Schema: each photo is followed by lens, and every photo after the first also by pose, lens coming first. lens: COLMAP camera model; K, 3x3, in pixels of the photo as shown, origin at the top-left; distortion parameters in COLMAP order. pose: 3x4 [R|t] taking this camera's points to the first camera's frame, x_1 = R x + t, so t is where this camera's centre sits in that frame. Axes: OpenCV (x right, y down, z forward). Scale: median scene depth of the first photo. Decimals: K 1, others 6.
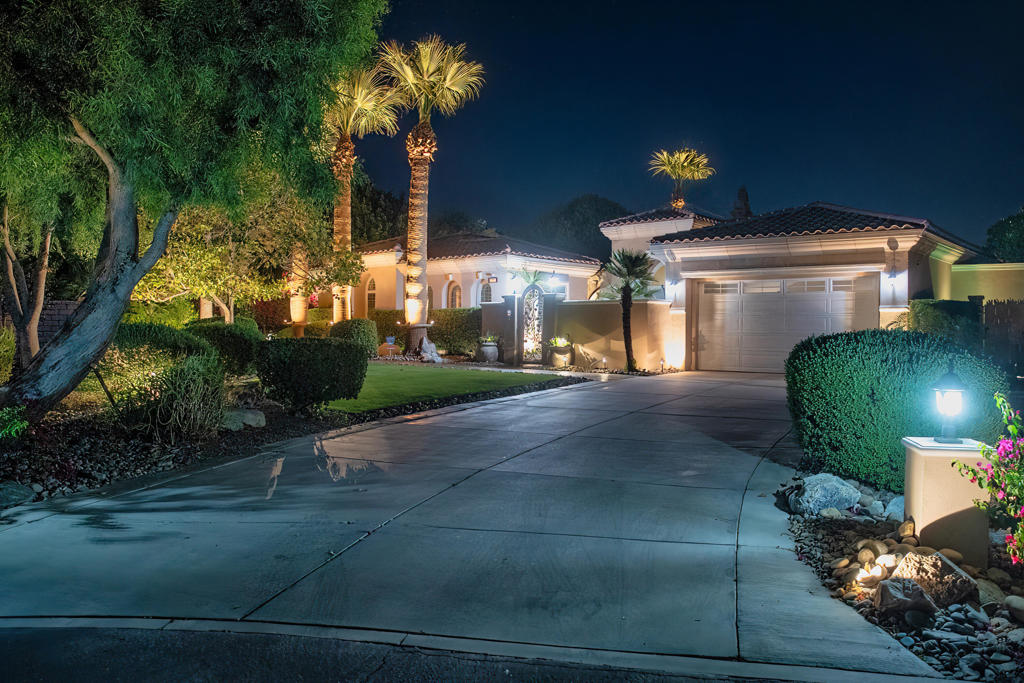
lens RADIAL K [[796.3, 0, 527.6], [0, 796.3, 343.1], [0, 0, 1]] dist [-0.168304, 0.122068]
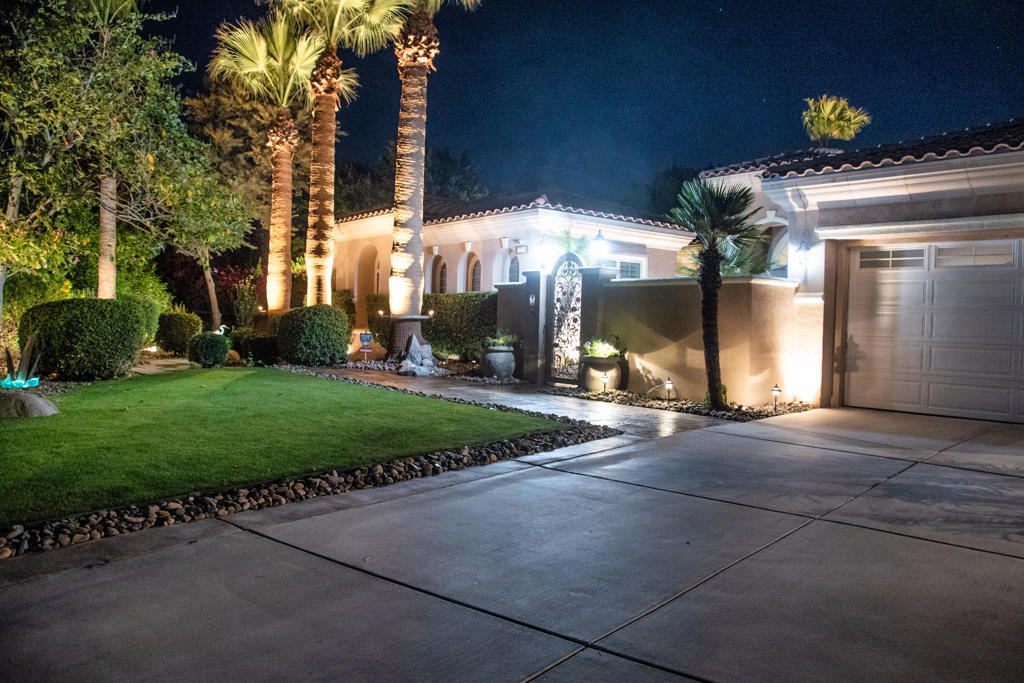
lens RADIAL K [[796.3, 0, 527.6], [0, 796.3, 343.1], [0, 0, 1]] dist [-0.168304, 0.122068]
pose [[0.984450, 0.023952, -0.174022, 0.079397], [-0.022880, 0.999705, 0.008164, -0.008469], [0.174166, -0.004055, 0.984708, 0.372657]]
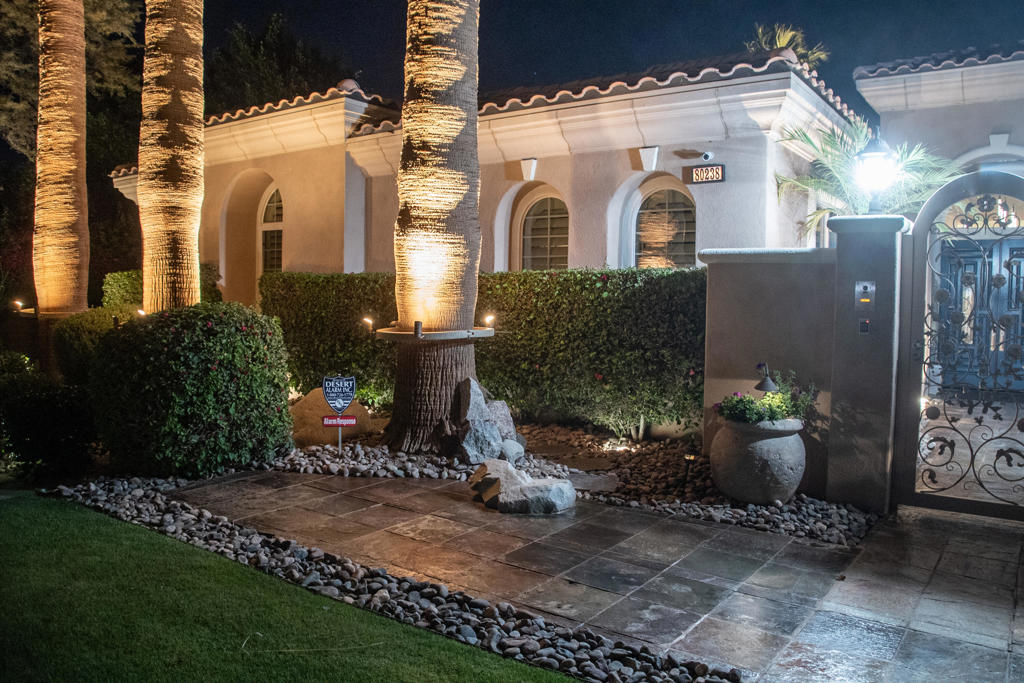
lens RADIAL K [[796.3, 0, 527.6], [0, 796.3, 343.1], [0, 0, 1]] dist [-0.168304, 0.122068]
pose [[0.994081, 0.004330, 0.108555, -0.142881], [-0.008618, 0.999200, 0.039063, -0.030198], [-0.108299, -0.039767, 0.993323, 0.753756]]
